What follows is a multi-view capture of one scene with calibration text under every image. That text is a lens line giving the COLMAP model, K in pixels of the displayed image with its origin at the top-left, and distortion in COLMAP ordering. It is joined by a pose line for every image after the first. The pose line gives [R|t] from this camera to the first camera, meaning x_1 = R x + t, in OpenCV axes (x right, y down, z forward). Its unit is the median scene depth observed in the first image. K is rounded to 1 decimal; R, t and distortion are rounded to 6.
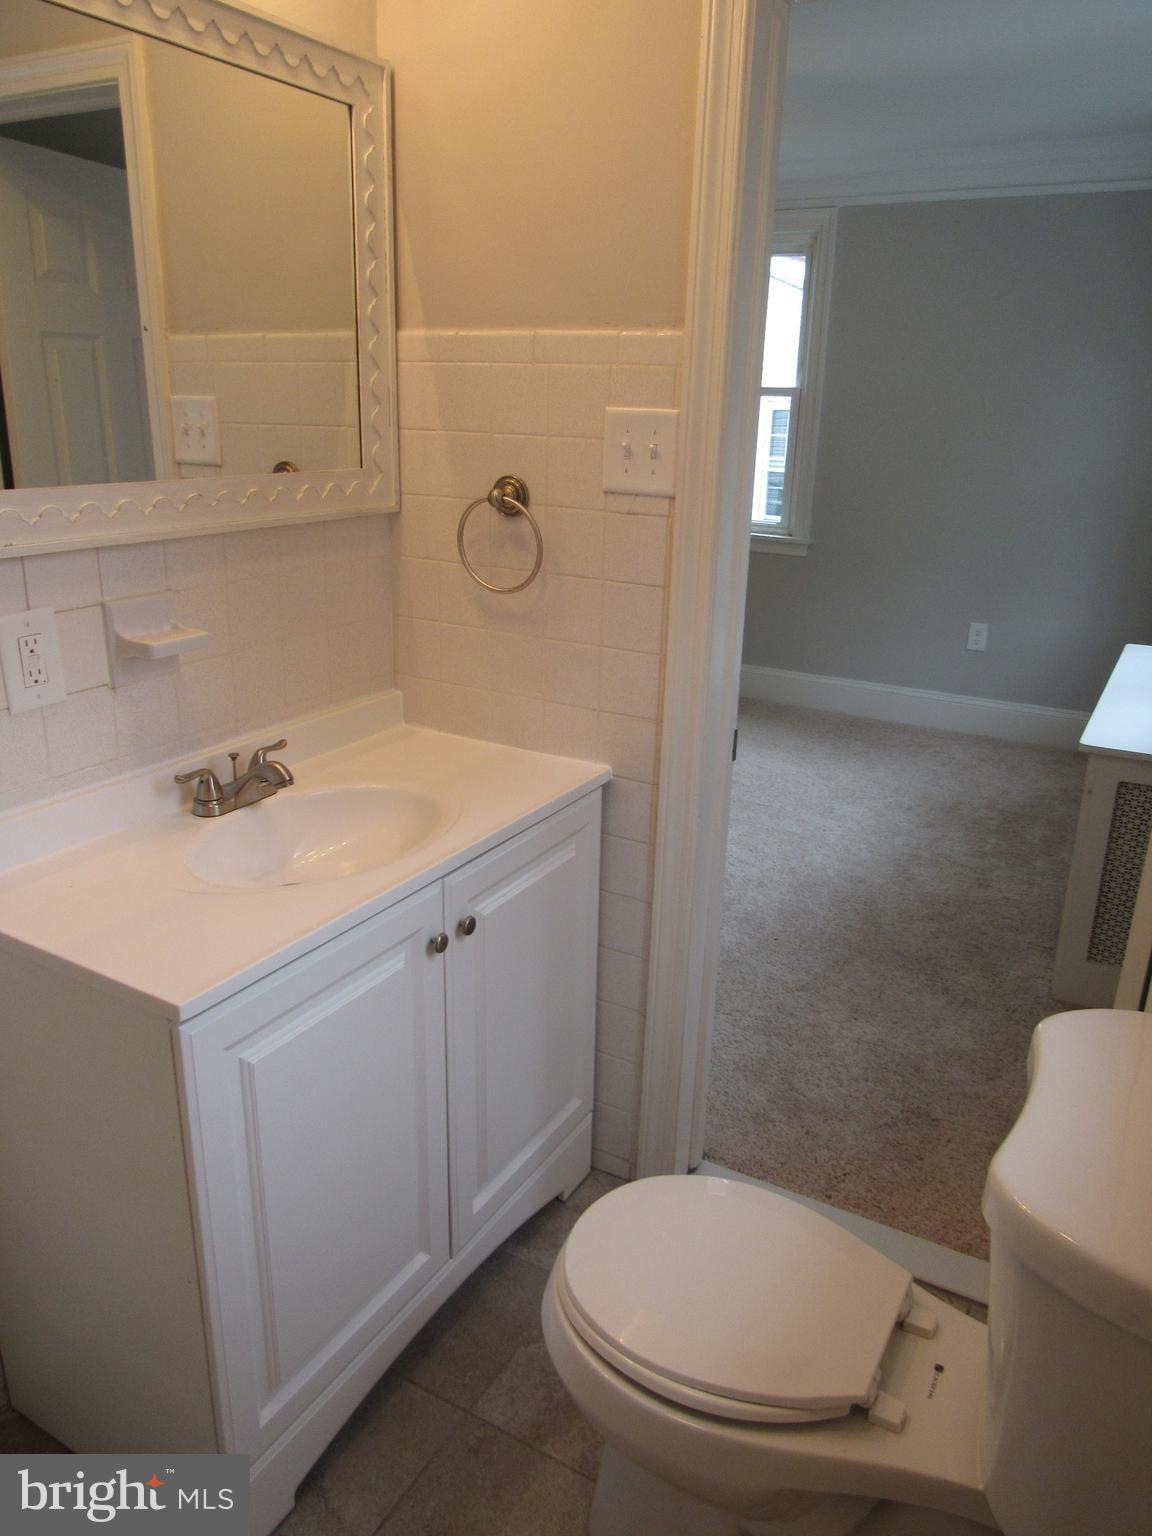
lens RADIAL K [[1097.4, 0, 577.9], [0, 1097.4, 761.4], [0, 0, 1]] dist [-0.031238, 0.017952]
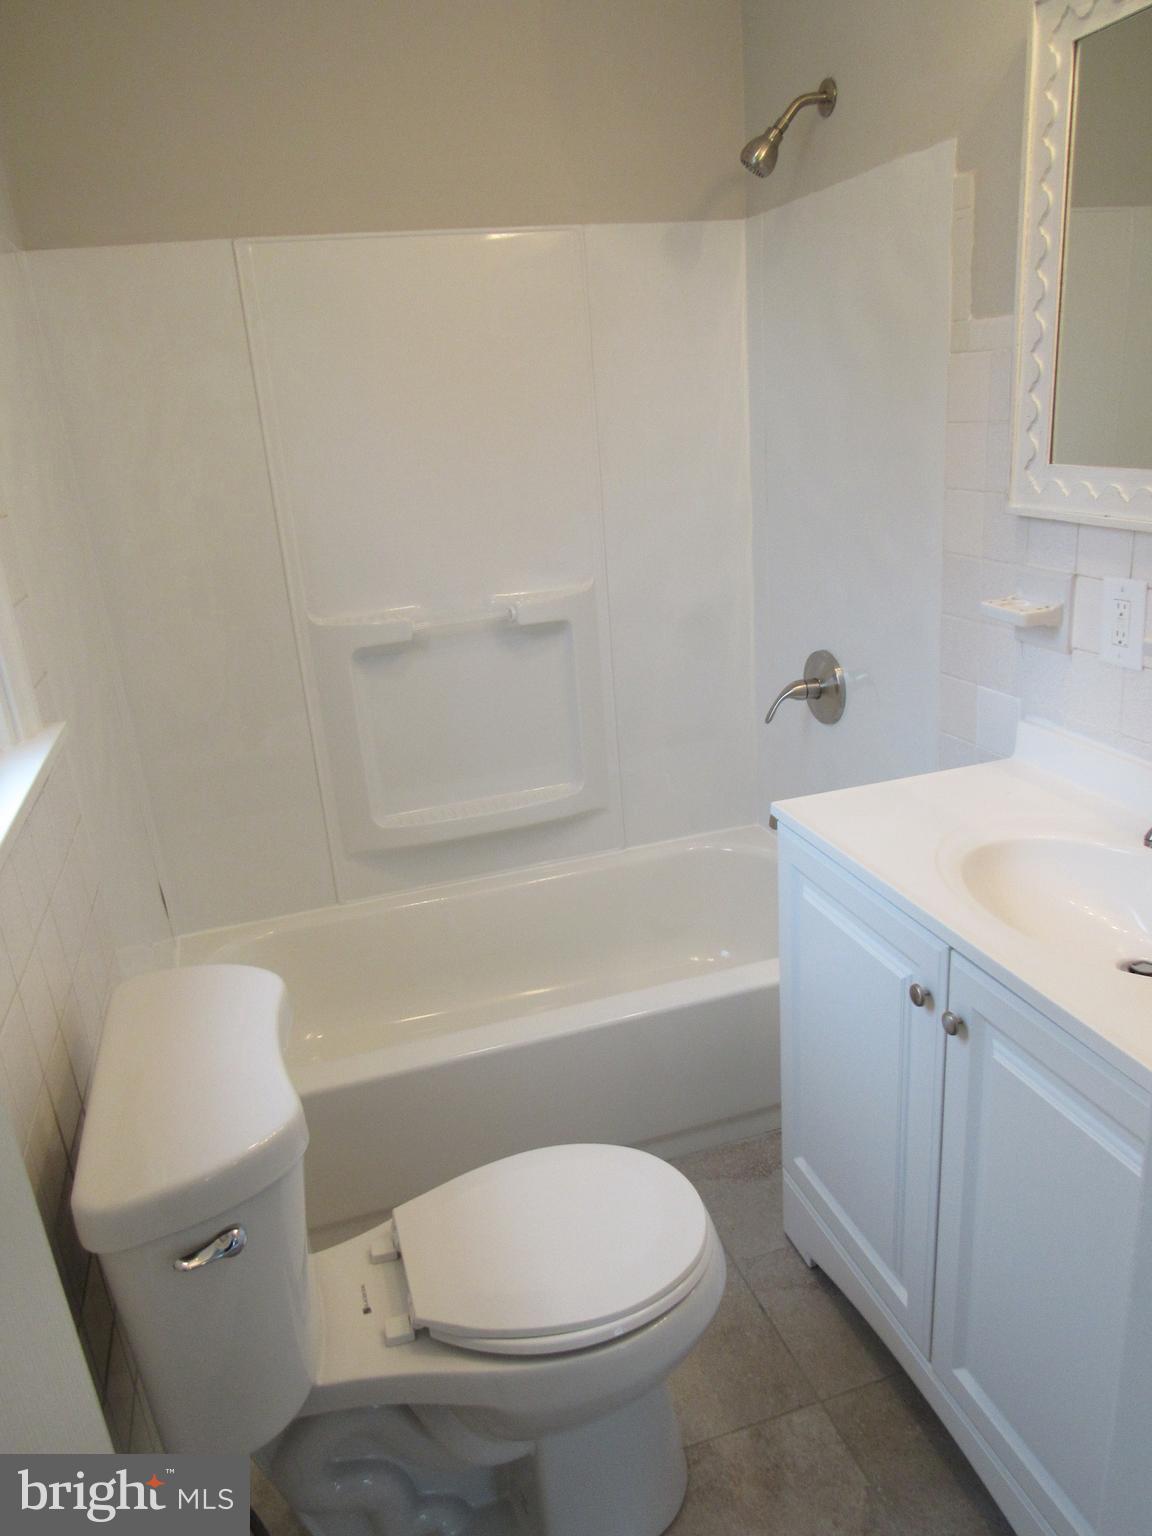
lens RADIAL K [[1097.4, 0, 578.1], [0, 1097.4, 774.3], [0, 0, 1]] dist [-0.031238, 0.017952]
pose [[-0.676982, 0.262469, -0.687609, 0.679771], [-0.181540, 0.845837, 0.501601, -0.416892], [0.713259, 0.464403, -0.524967, 1.251155]]
